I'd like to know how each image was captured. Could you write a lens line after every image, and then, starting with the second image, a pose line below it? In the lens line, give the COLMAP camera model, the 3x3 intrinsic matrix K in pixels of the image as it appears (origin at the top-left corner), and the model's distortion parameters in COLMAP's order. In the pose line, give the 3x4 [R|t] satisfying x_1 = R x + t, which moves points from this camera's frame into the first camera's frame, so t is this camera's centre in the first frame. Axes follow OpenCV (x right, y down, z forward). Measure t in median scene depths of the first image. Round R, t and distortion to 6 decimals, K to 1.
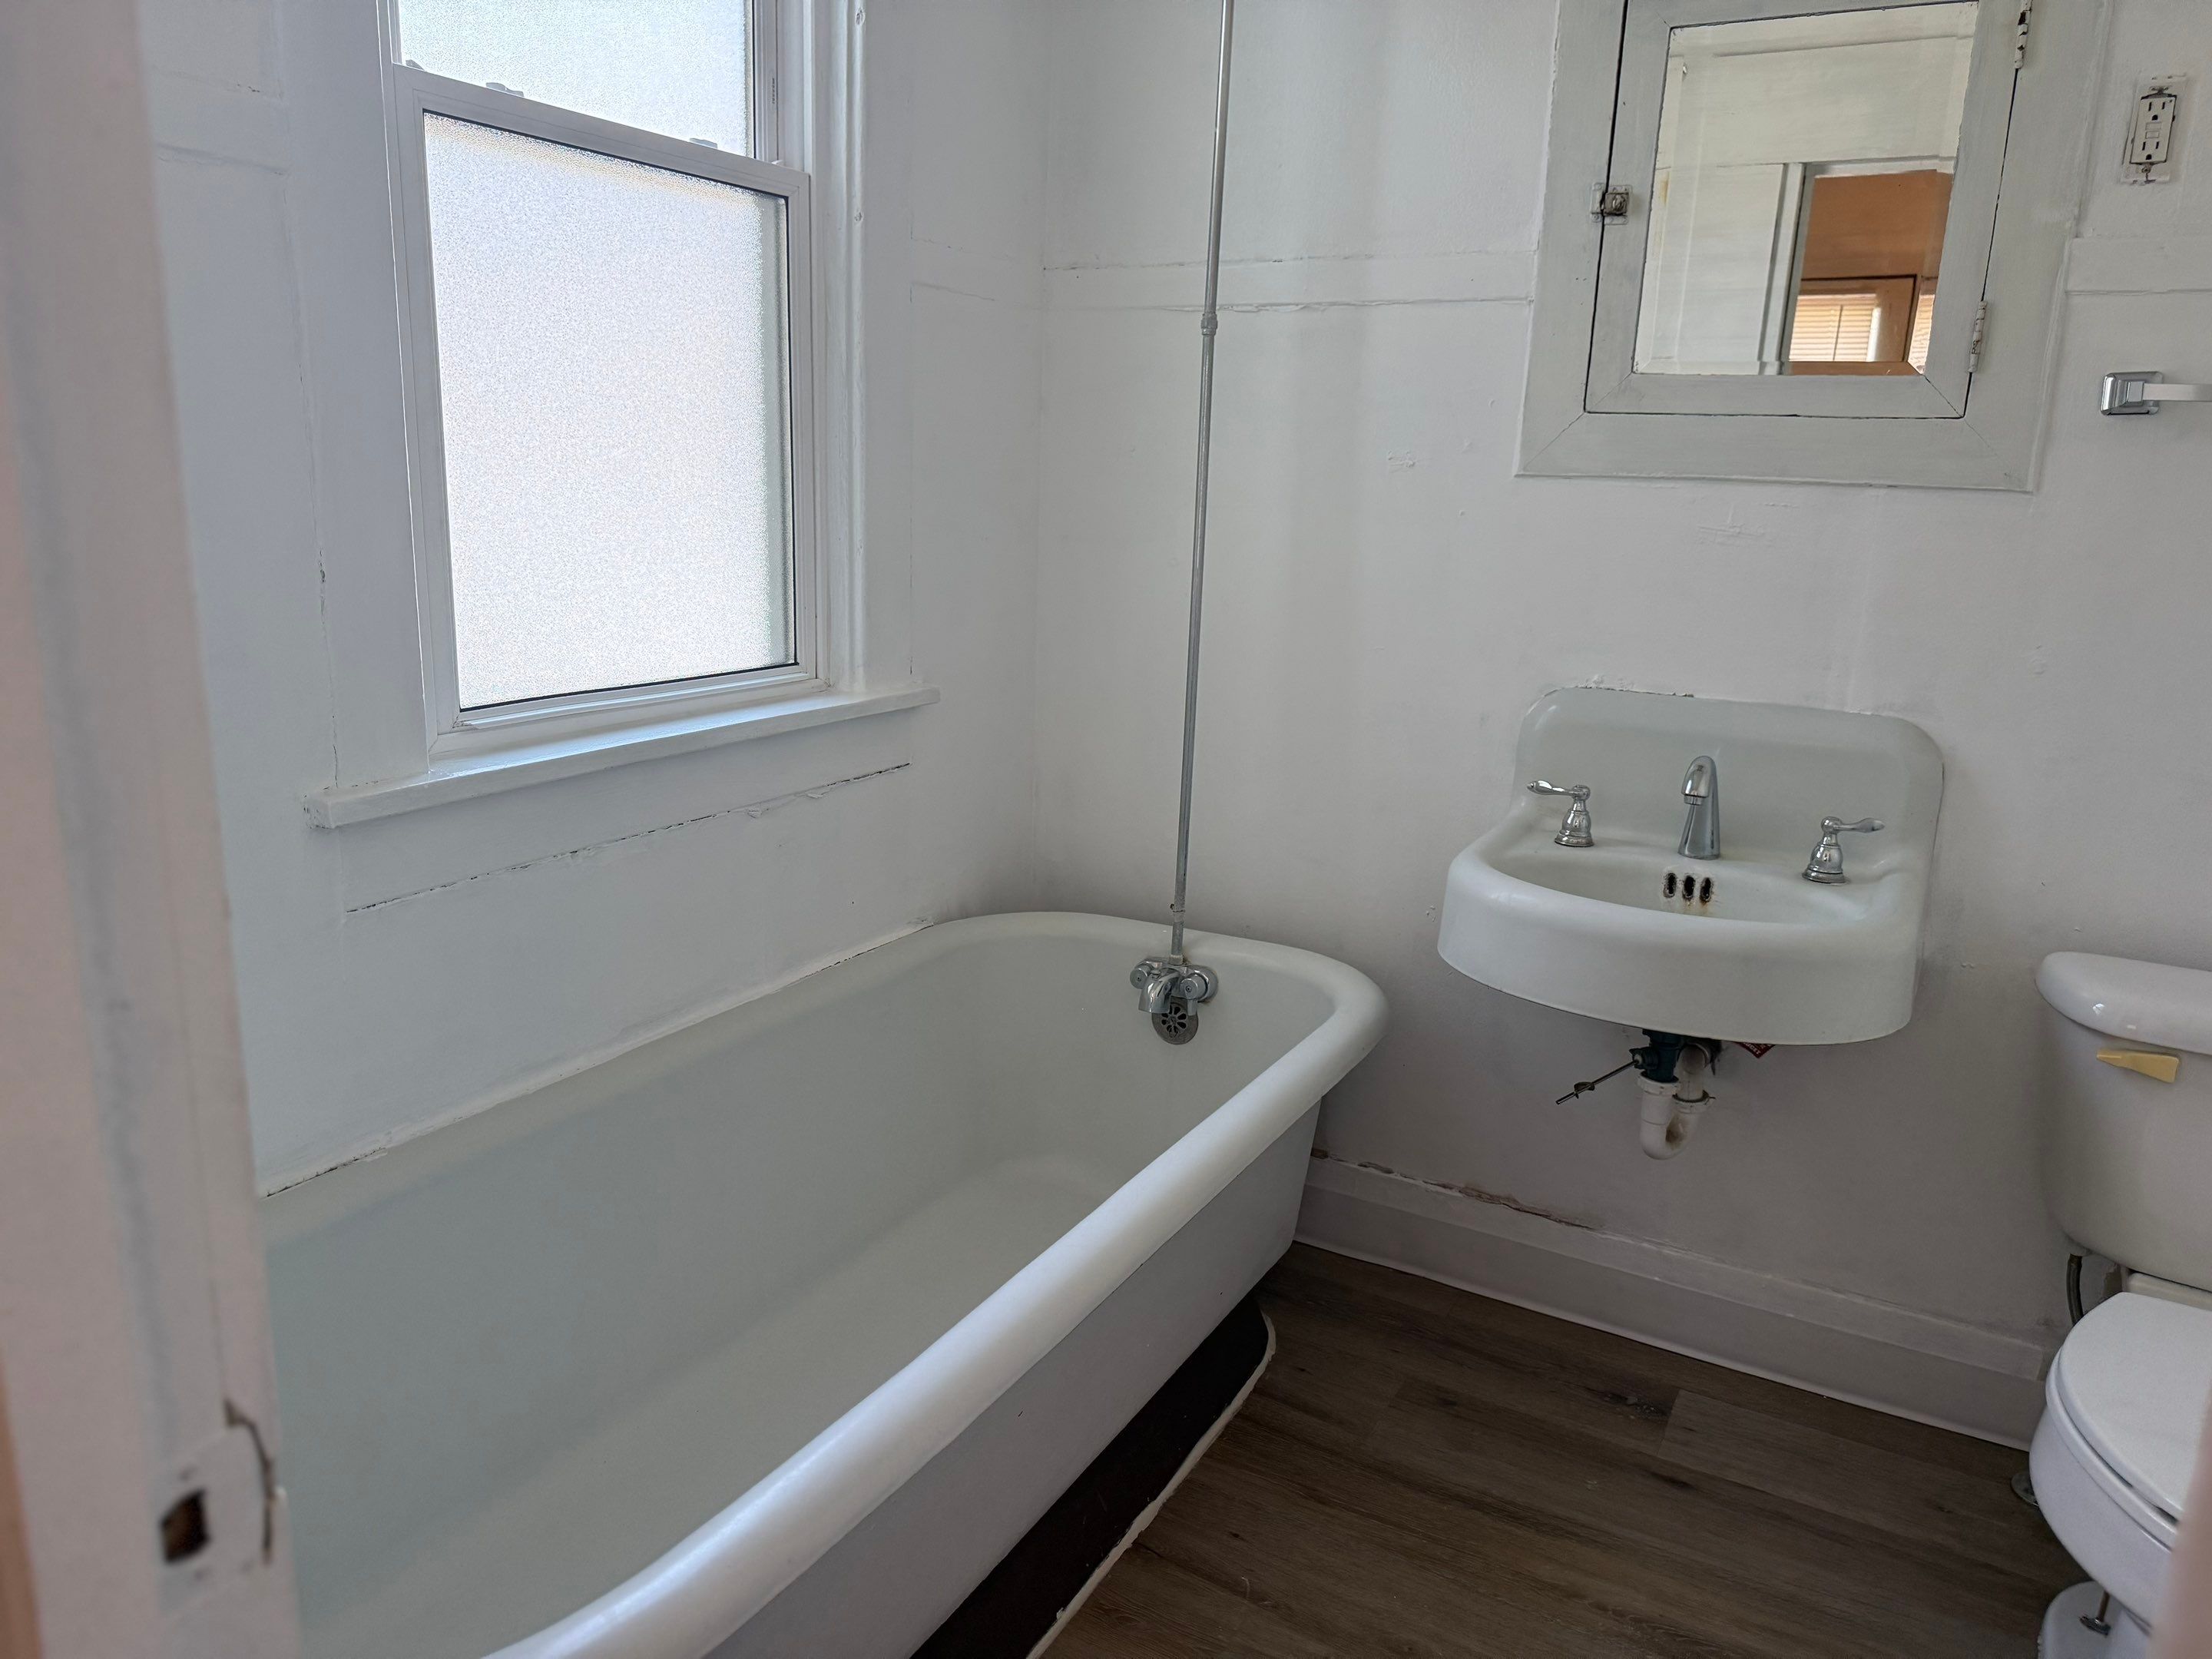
lens RADIAL K [[1590.1, 0, 1092.1], [0, 1590.1, 835.2], [0, 0, 1]] dist [0.053643, -0.074674]
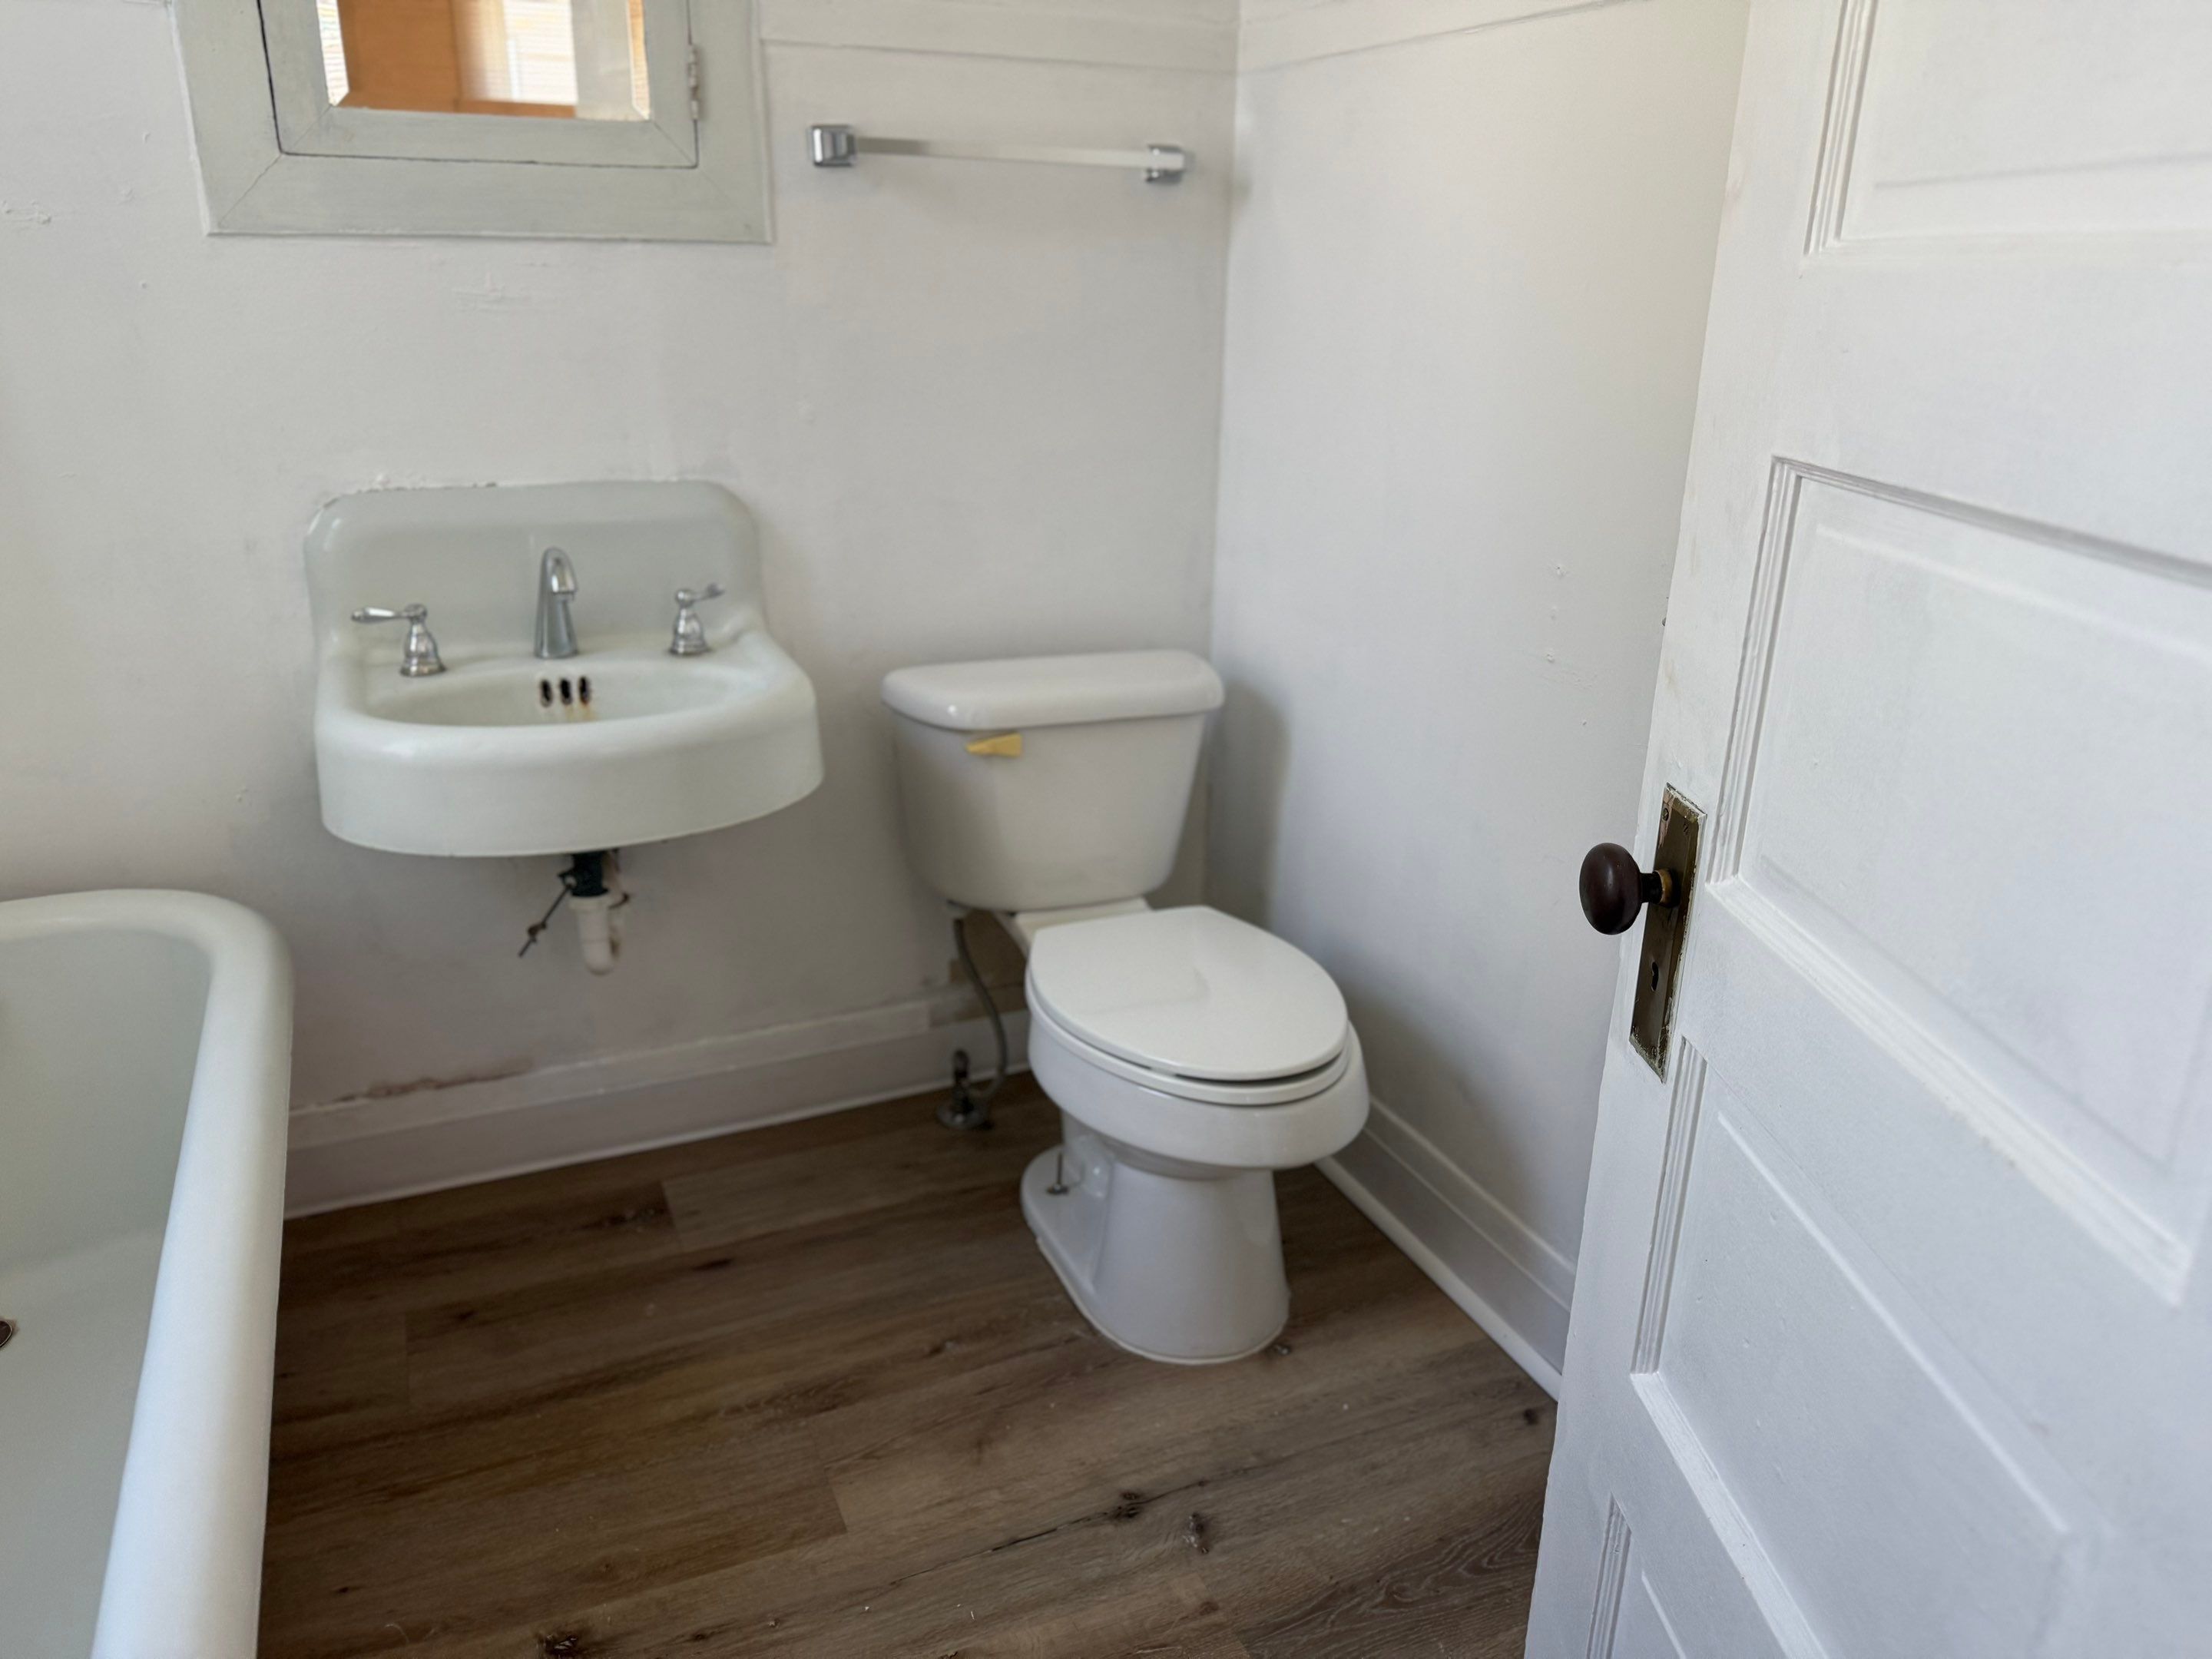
lens RADIAL K [[1590.1, 0, 1092.1], [0, 1590.1, 835.2], [0, 0, 1]] dist [0.053643, -0.074674]
pose [[0.597296, -0.295029, 0.745785, -0.166161], [0.190768, 0.955457, 0.225189, -0.038648], [-0.779003, 0.007767, 0.626973, 0.173943]]
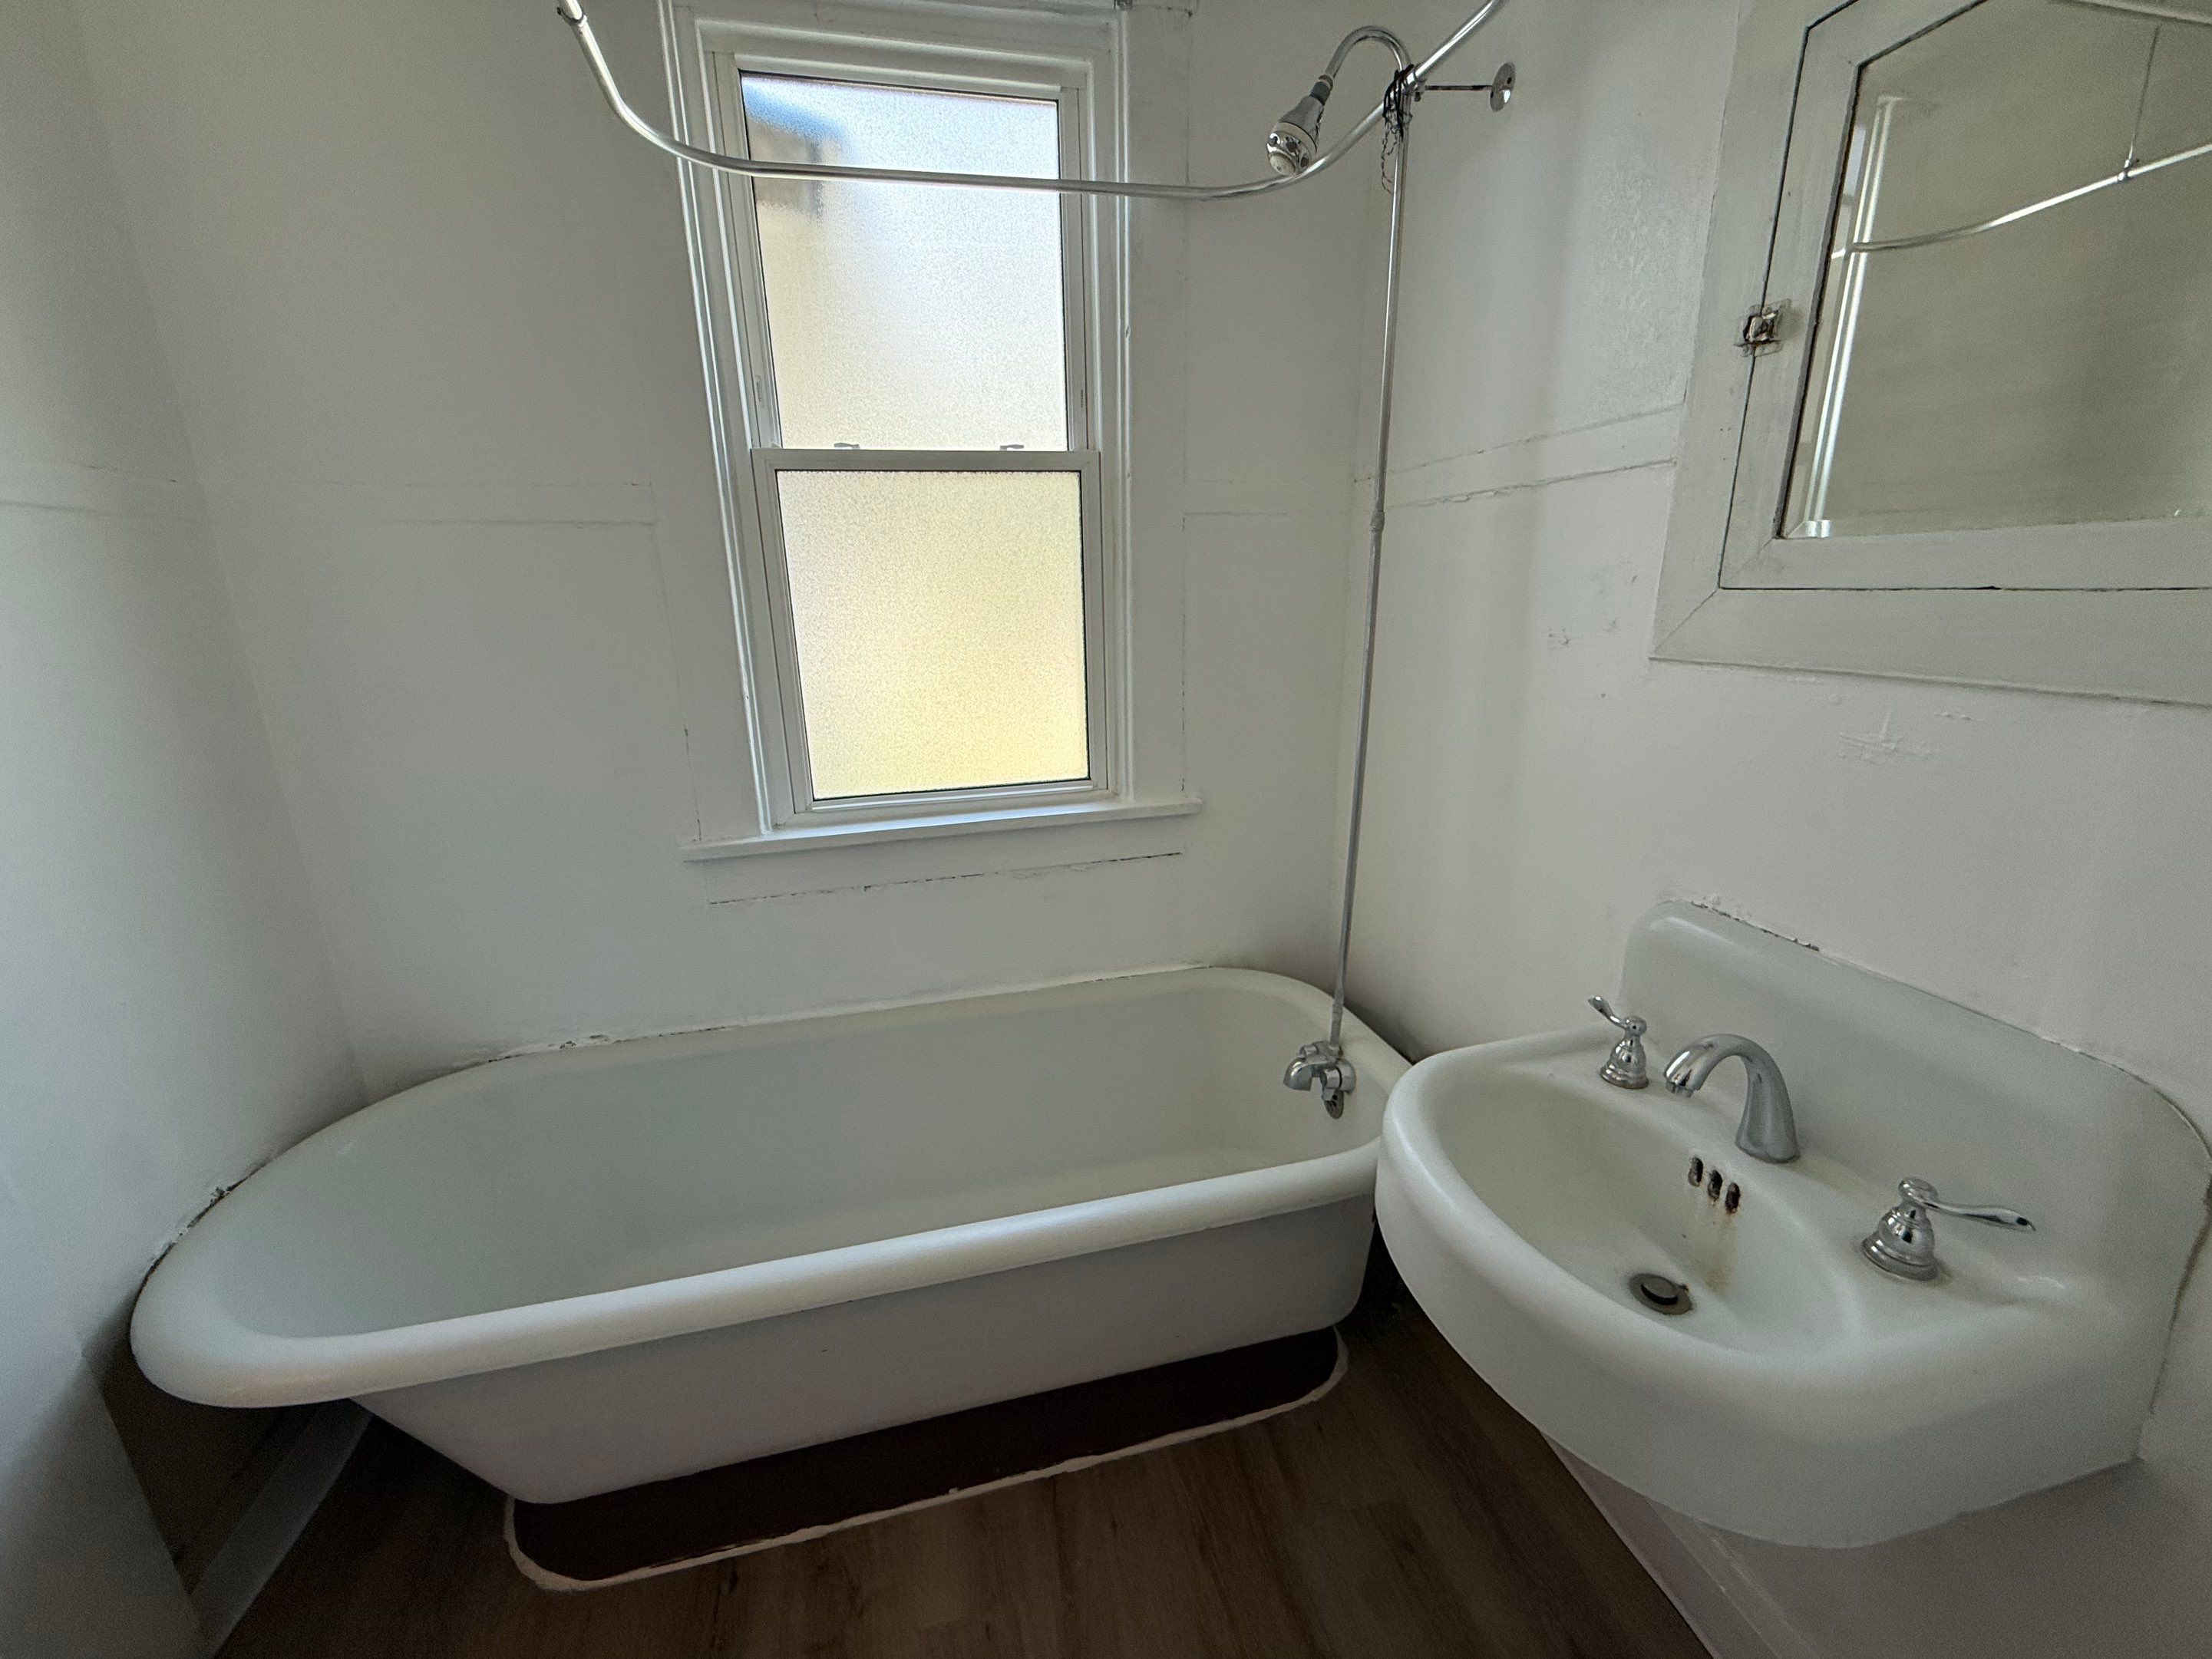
lens RADIAL K [[883.3, 0, 1090.4], [0, 883.3, 829.7], [0, 0, 1]] dist [-0.002159, -0.000072]
pose [[0.674024, 0.147641, -0.723805, 0.456583], [-0.122062, 0.988615, 0.087989, -0.144536], [0.728555, 0.029043, 0.684371, 0.463914]]
